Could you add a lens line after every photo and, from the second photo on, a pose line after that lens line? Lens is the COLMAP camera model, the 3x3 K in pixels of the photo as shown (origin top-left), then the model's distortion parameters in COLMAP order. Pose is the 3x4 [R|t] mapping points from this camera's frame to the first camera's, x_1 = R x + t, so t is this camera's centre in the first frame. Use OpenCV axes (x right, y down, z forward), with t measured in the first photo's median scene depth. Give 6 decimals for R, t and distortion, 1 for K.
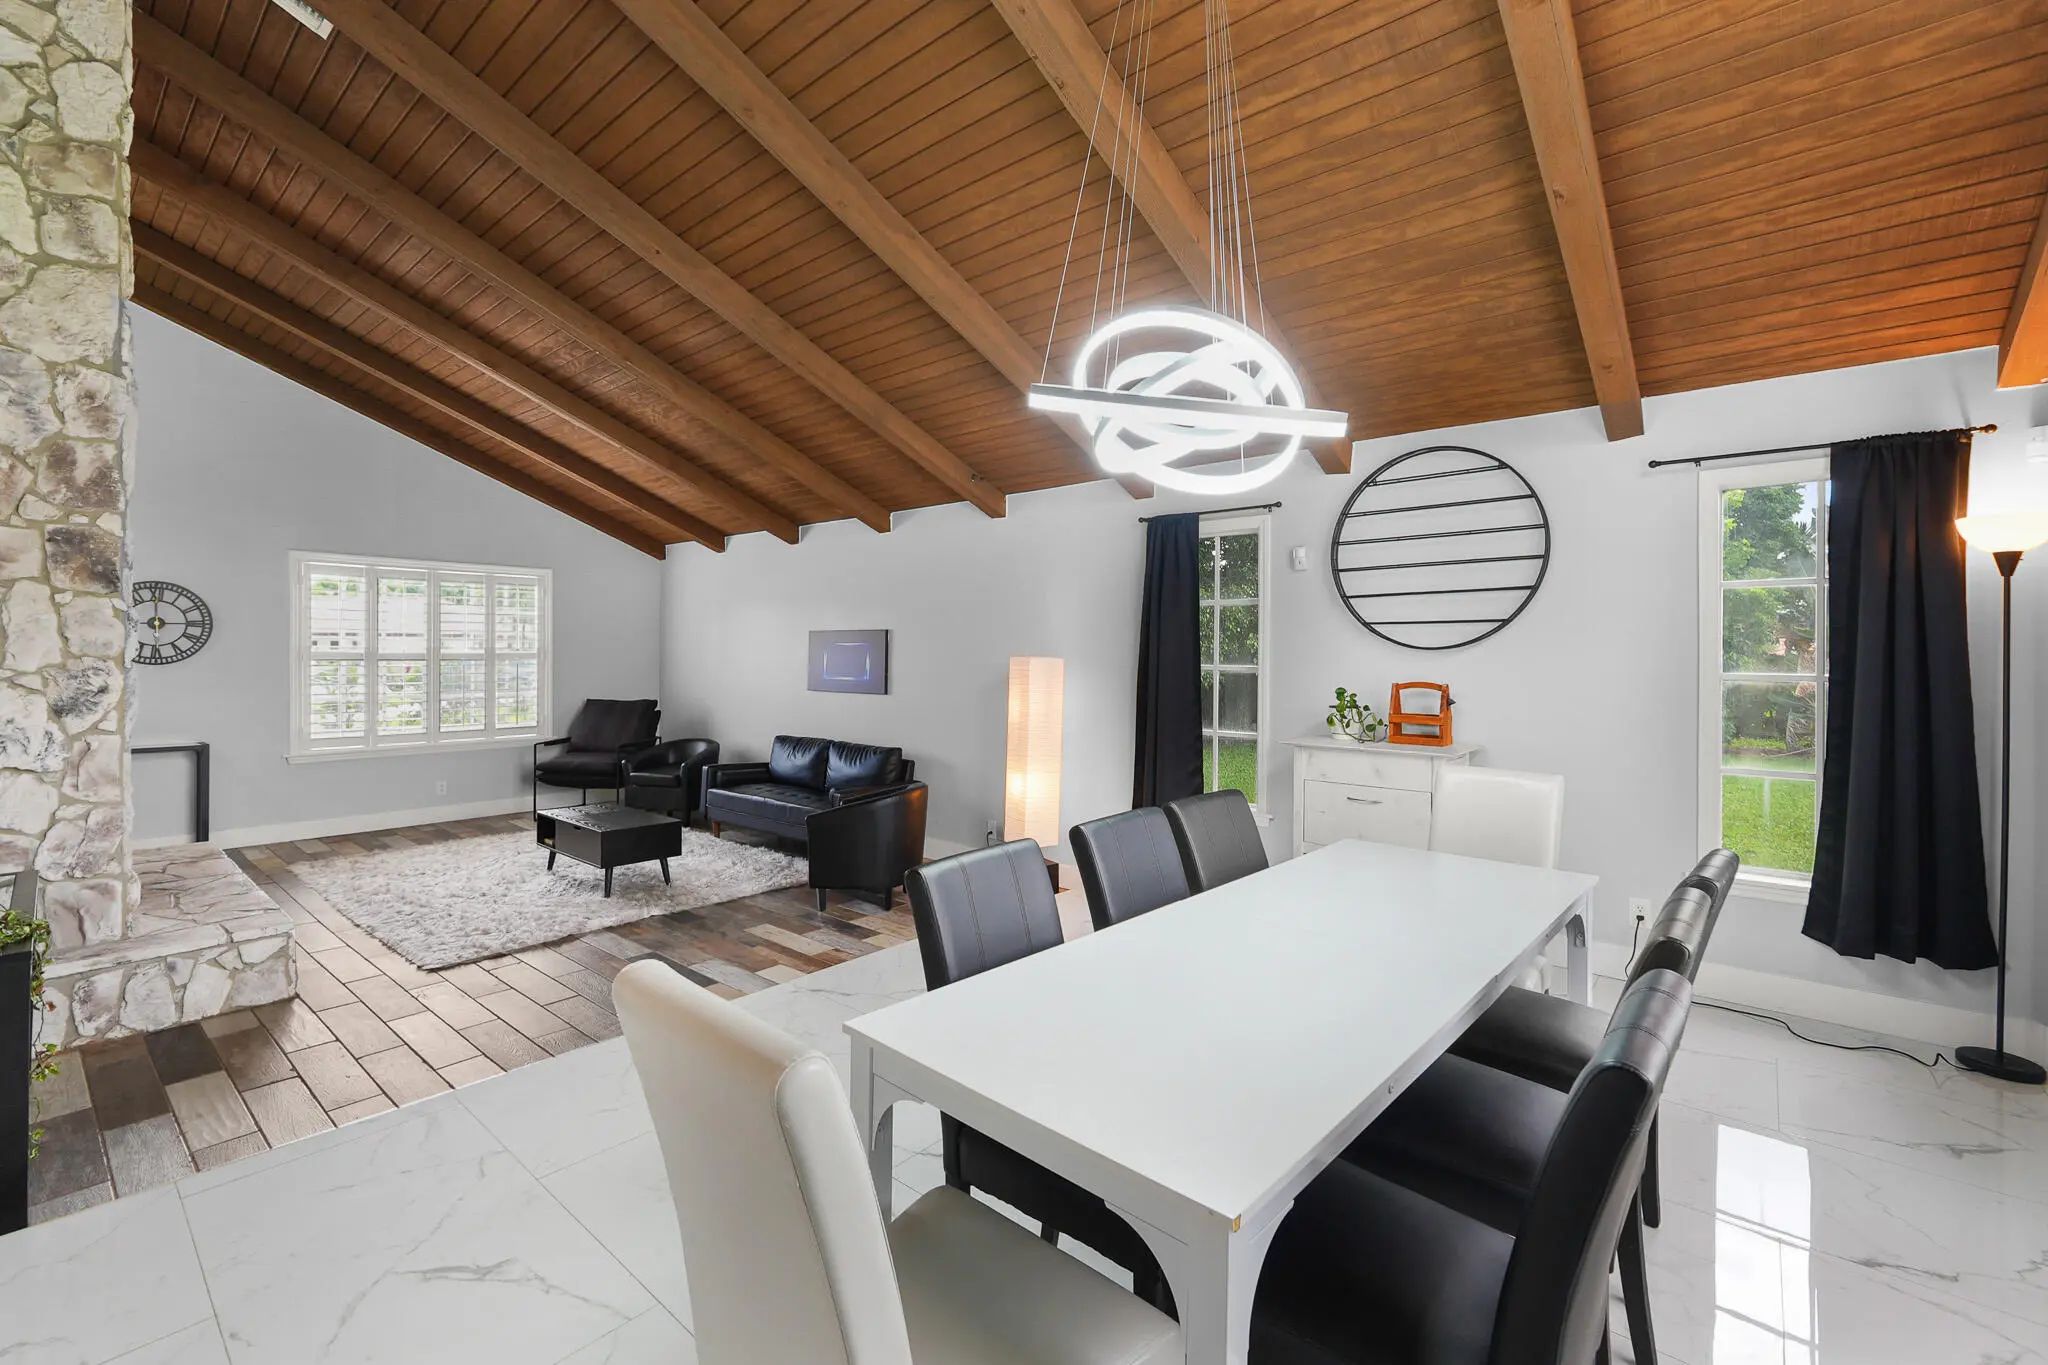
lens RADIAL K [[892.6, 0, 1024.6], [0, 892.6, 651.5], [0, 0, 1]] dist [0.001916, 0.000238]
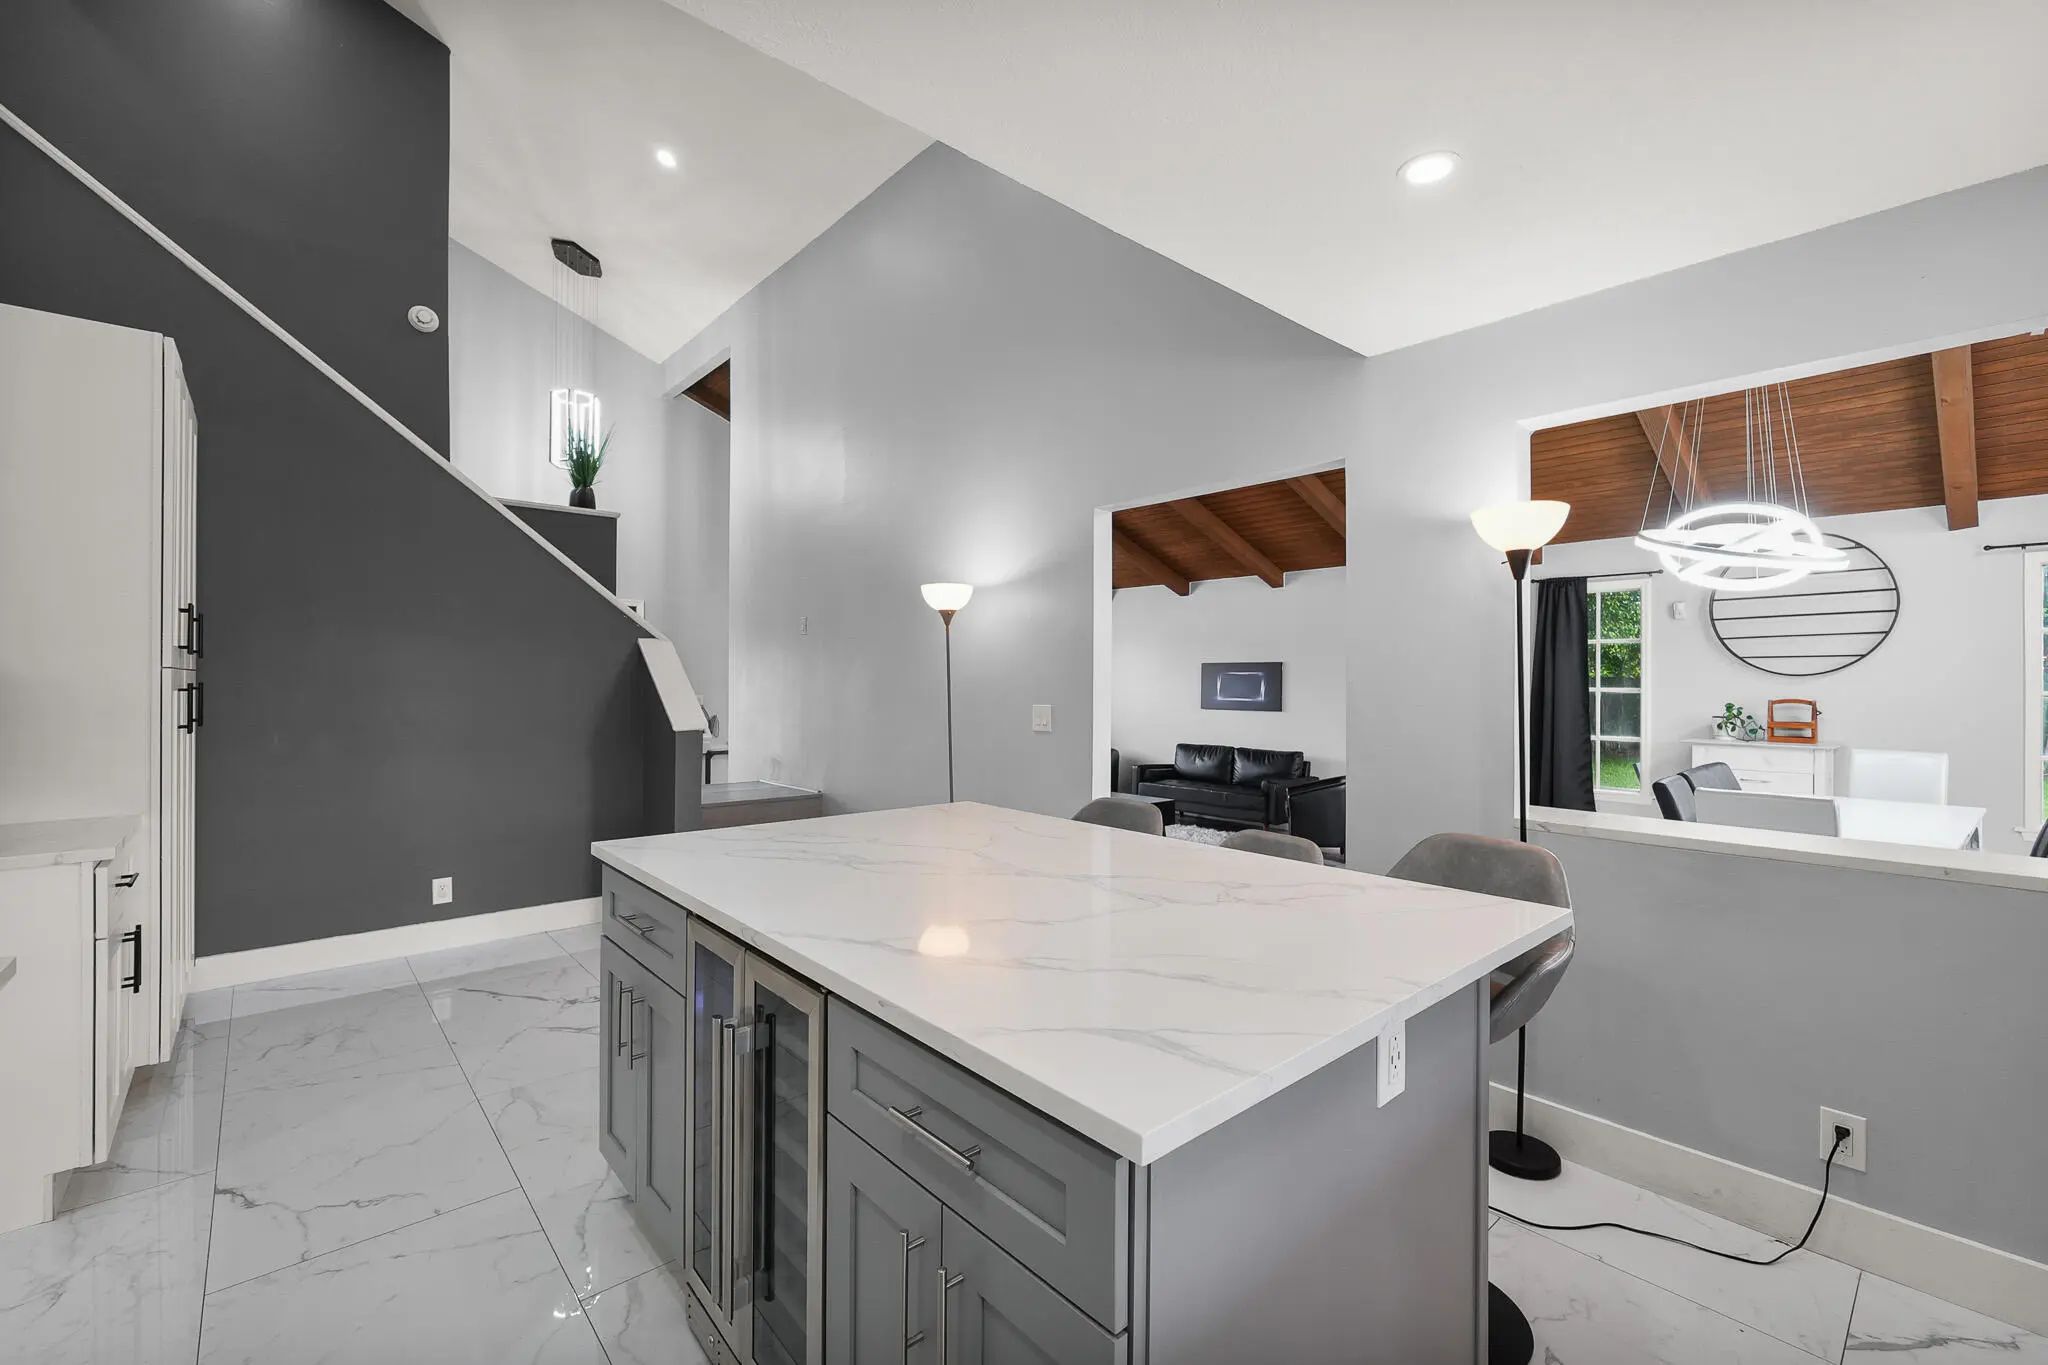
lens RADIAL K [[925.4, 0, 994.0], [0, 925.4, 672.2], [0, 0, 1]] dist [0.000126, 0.000024]
pose [[0.991352, -0.005845, -0.131100, -0.601944], [0.005151, 0.999971, -0.005631, -0.006423], [0.131129, 0.004907, 0.991353, -0.602775]]
